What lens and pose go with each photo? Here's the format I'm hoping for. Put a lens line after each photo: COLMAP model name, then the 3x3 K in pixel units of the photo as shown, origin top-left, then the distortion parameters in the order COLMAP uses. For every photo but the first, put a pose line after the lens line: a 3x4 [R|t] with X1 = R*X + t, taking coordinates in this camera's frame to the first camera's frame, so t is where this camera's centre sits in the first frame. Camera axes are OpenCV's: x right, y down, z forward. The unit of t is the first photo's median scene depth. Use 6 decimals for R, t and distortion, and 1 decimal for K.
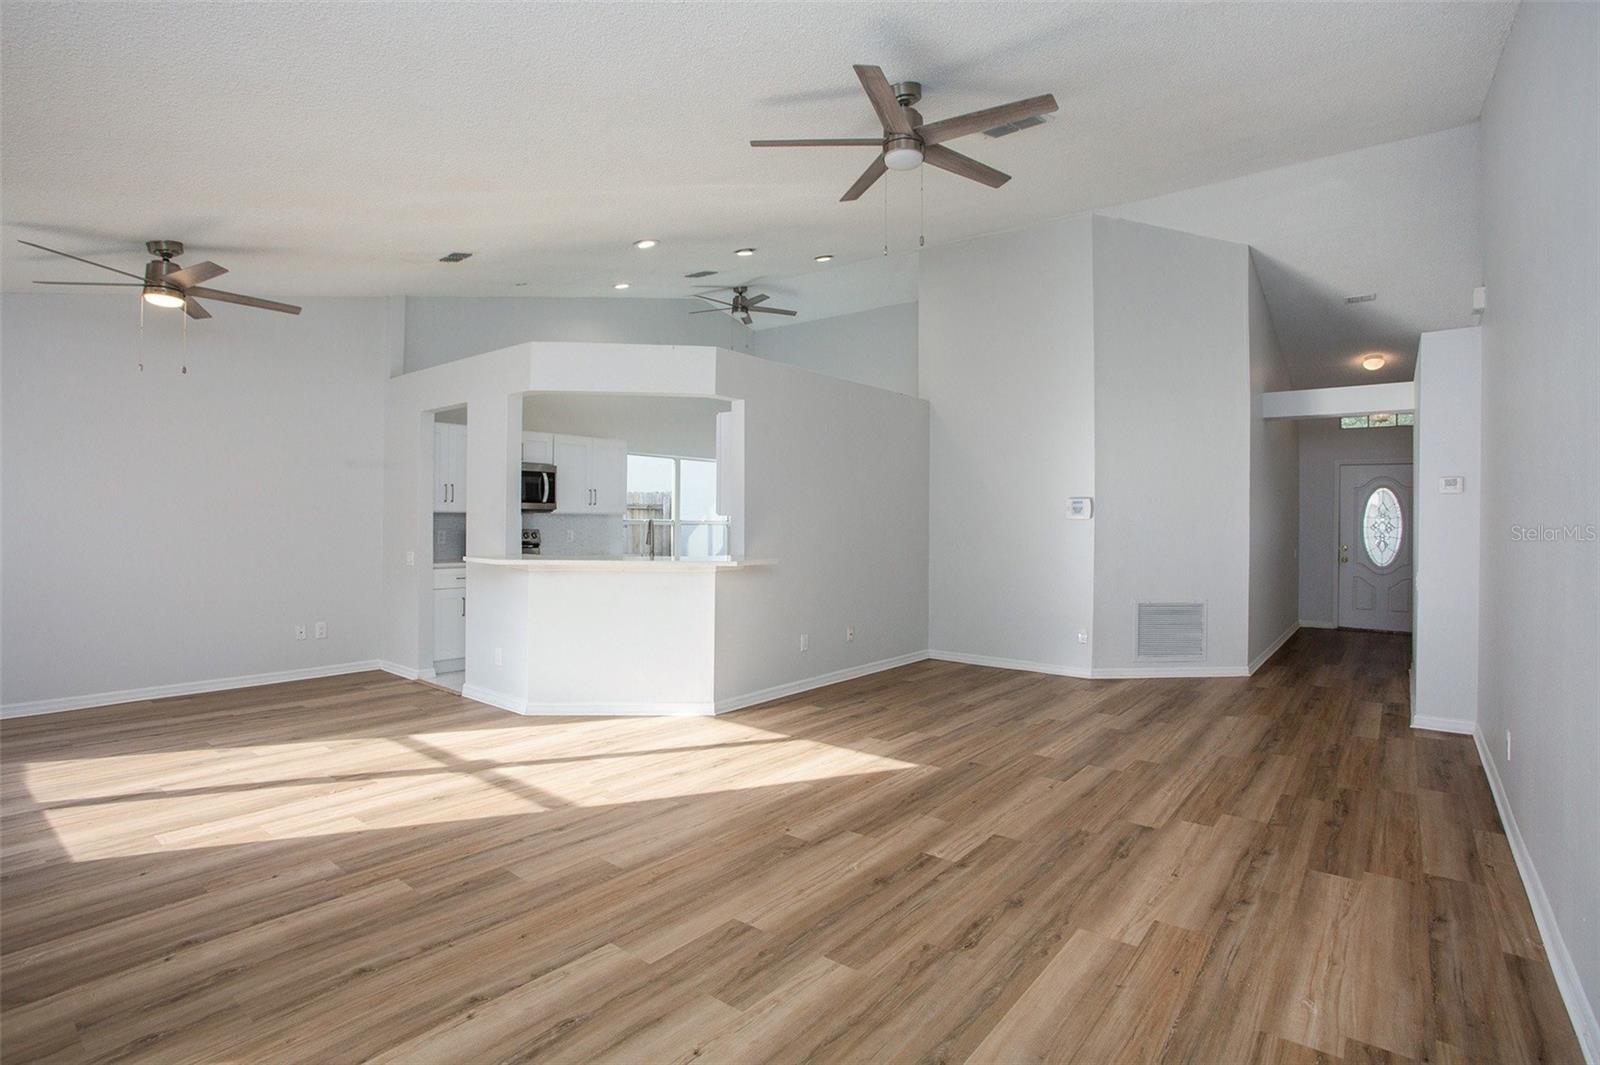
lens RADIAL K [[776.9, 0, 805.6], [0, 776.9, 529.2], [0, 0, 1]] dist [-0.047858, 0.017074]
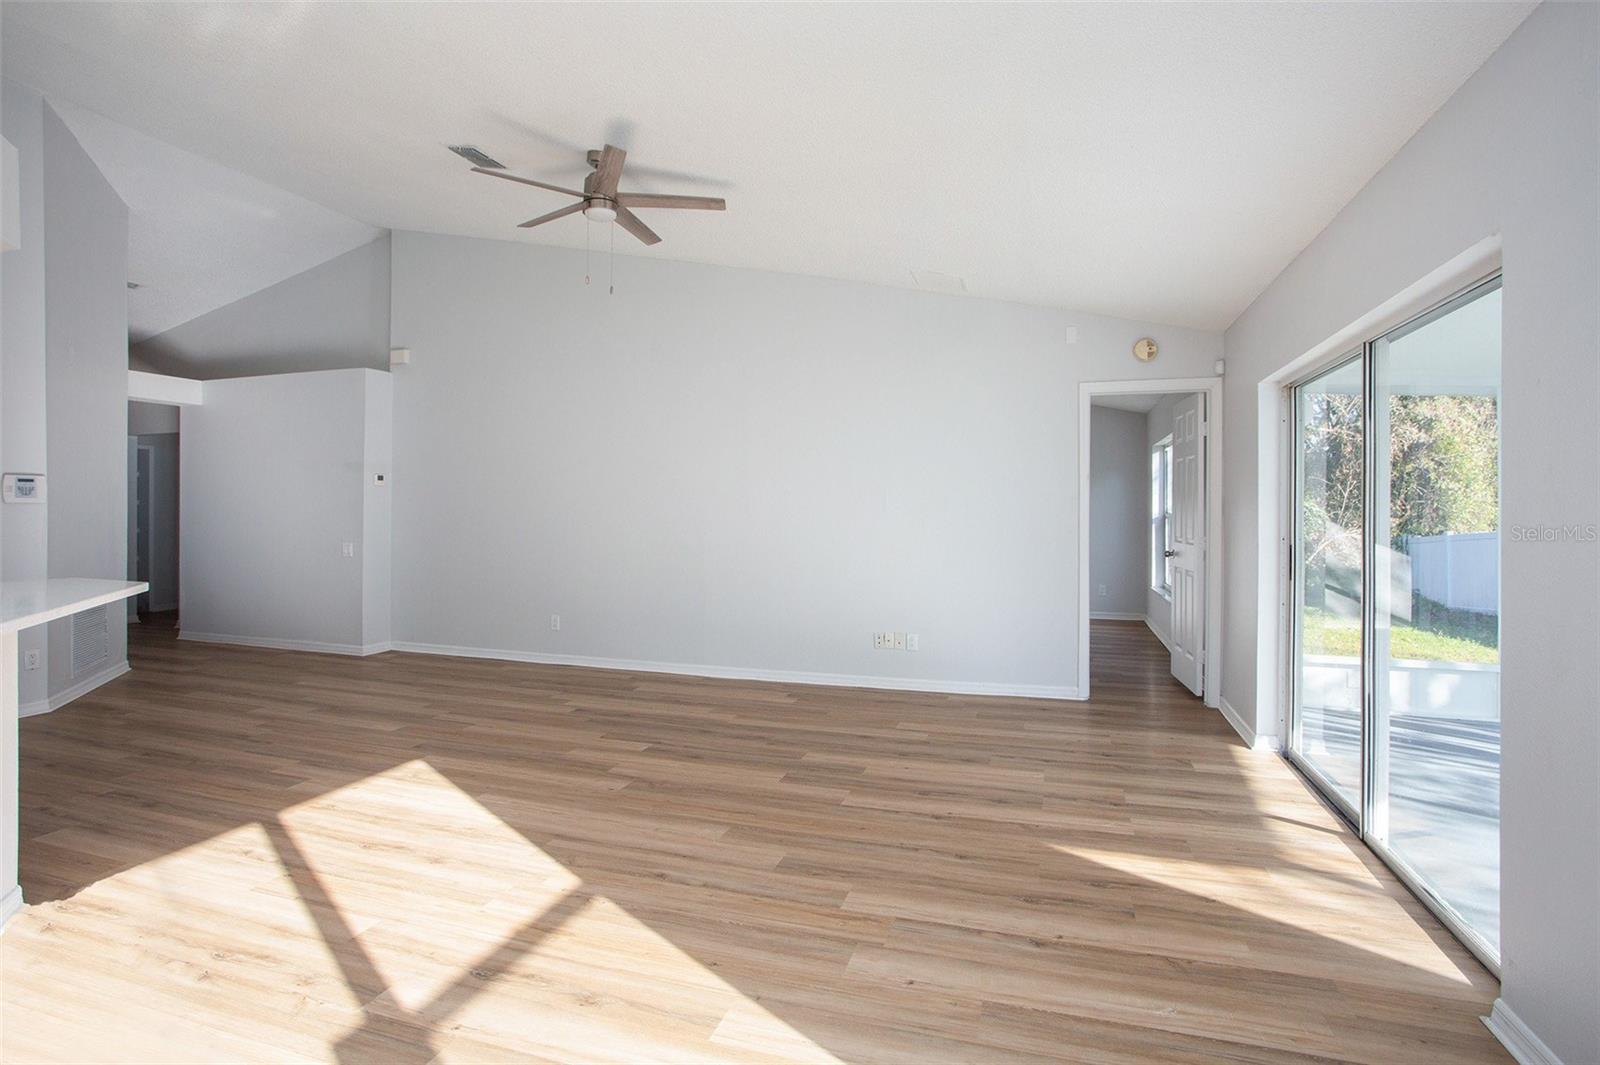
lens RADIAL K [[802.5, 0, 788.2], [0, 802.5, 529.0], [0, 0, 1]] dist [-0.074325, 0.041793]
pose [[-0.337580, -0.031144, 0.940782, -1.200906], [0.003292, 0.999407, 0.034266, -0.013457], [-0.941291, 0.014664, -0.337277, 1.195325]]
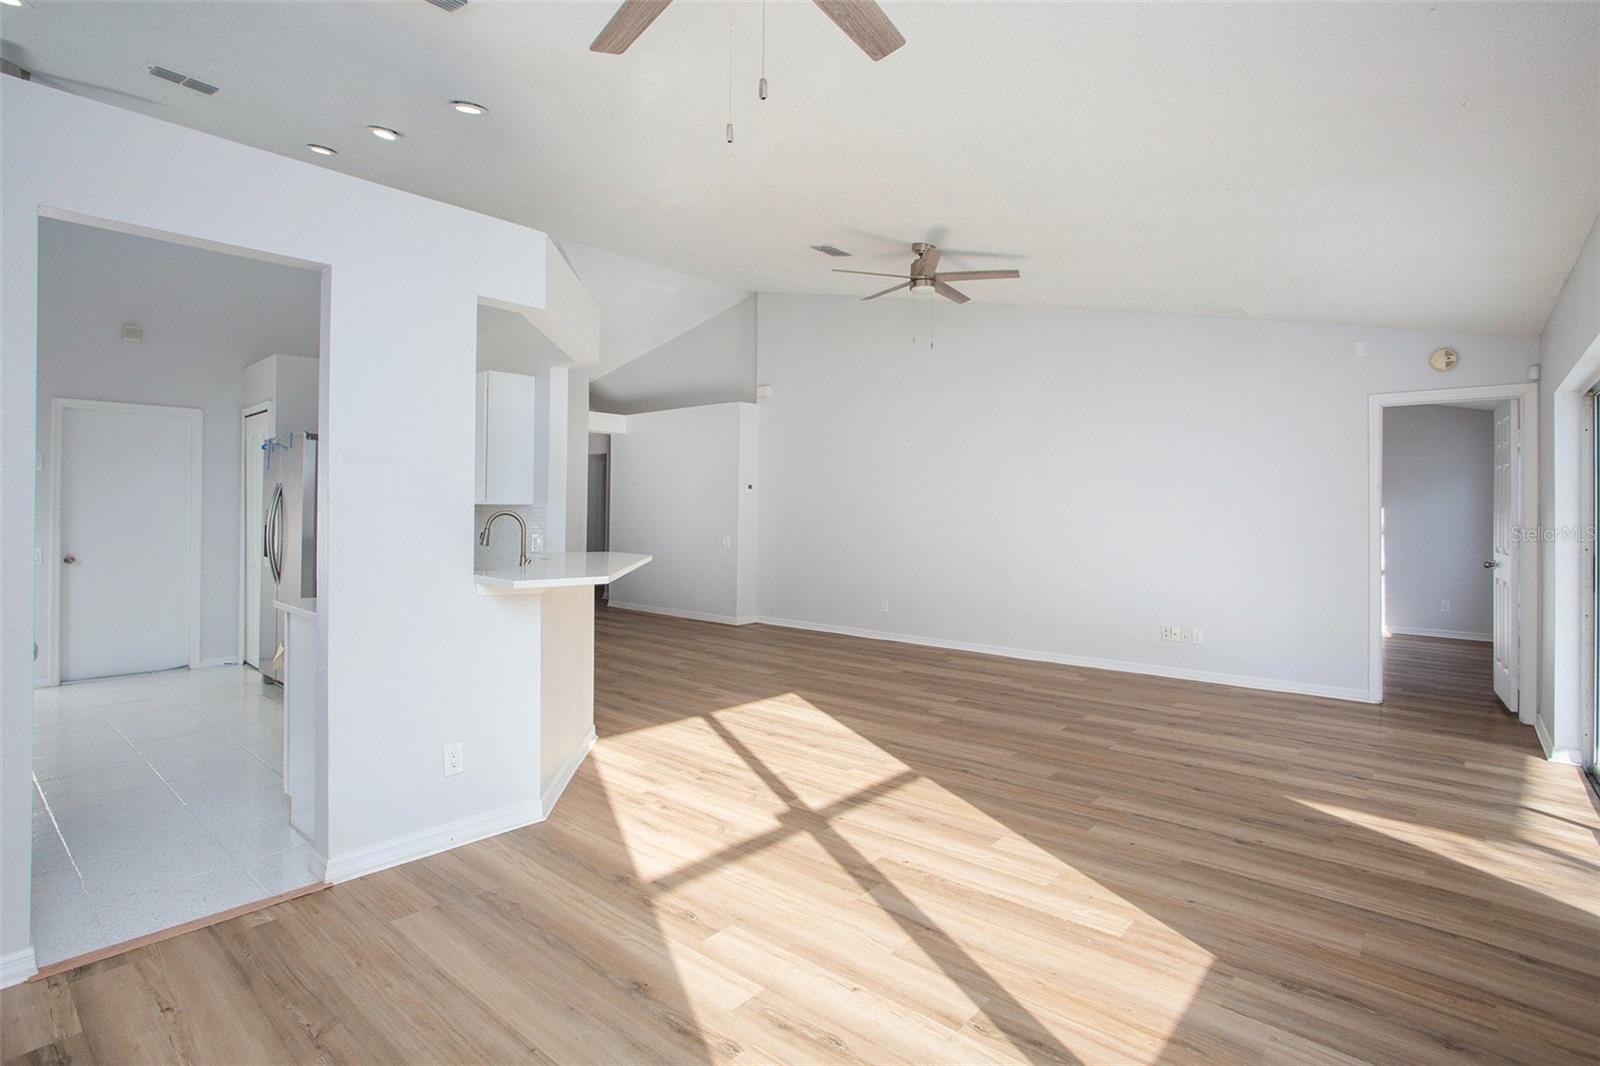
lens RADIAL K [[788.8, 0, 791.9], [0, 788.8, 504.7], [0, 0, 1]] dist [-0.043563, -0.000363]
pose [[0.045968, -0.003080, 0.998938, -1.607707], [-0.007549, 0.999966, 0.003430, -0.027552], [-0.998914, -0.007699, 0.045944, 1.260652]]
